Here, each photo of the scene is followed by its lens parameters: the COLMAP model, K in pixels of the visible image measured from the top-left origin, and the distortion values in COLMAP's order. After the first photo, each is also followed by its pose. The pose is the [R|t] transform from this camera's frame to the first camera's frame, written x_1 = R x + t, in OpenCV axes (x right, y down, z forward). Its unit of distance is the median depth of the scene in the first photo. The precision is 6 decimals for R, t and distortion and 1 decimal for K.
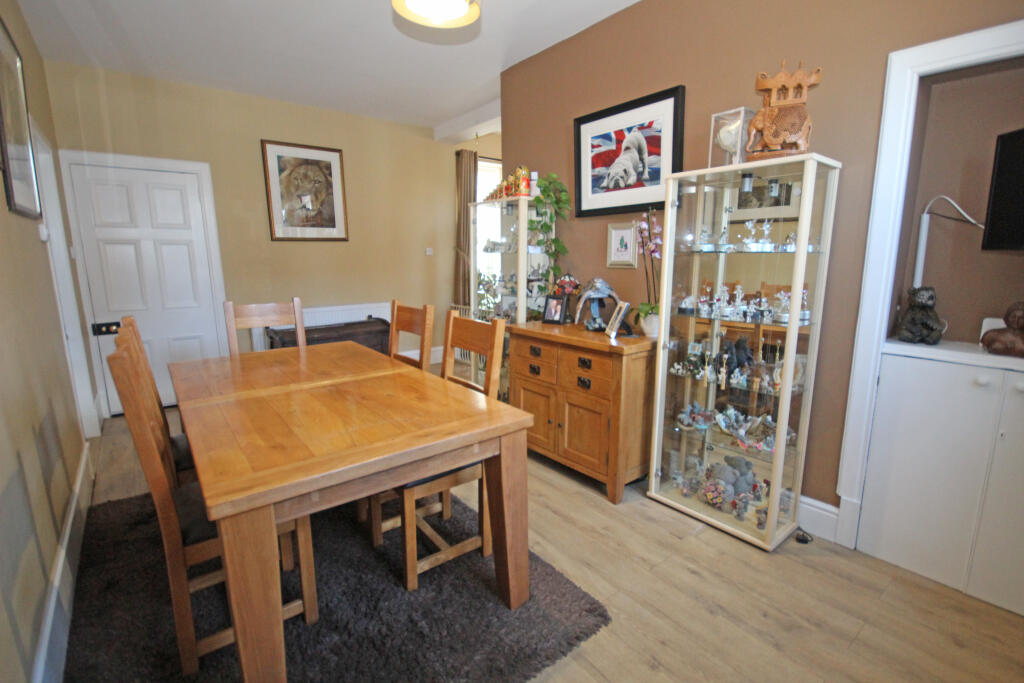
lens RADIAL K [[474.7, 0, 511.3], [0, 474.7, 338.9], [0, 0, 1]] dist [-0.001376, -0.001576]
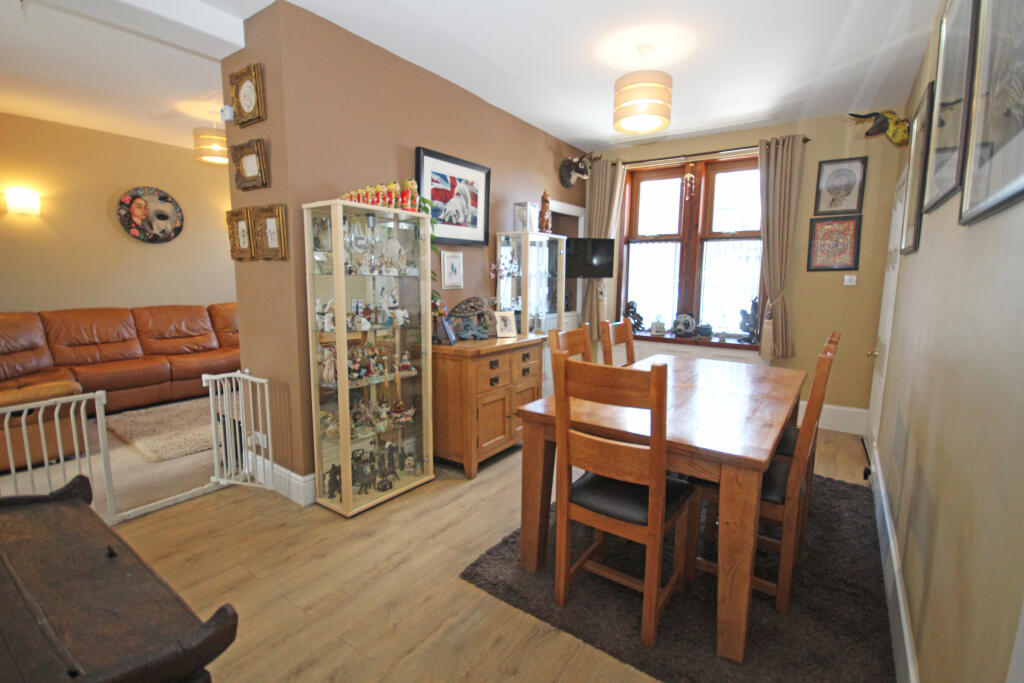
lens RADIAL K [[474.7, 0, 510.3], [0, 474.7, 342.1], [0, 0, 1]] dist [-0.001376, -0.001576]
pose [[-0.271946, -0.130464, 0.953428, -1.023833], [0.158658, 0.971130, 0.178140, -0.217037], [-0.949143, 0.199714, -0.243396, 1.226585]]
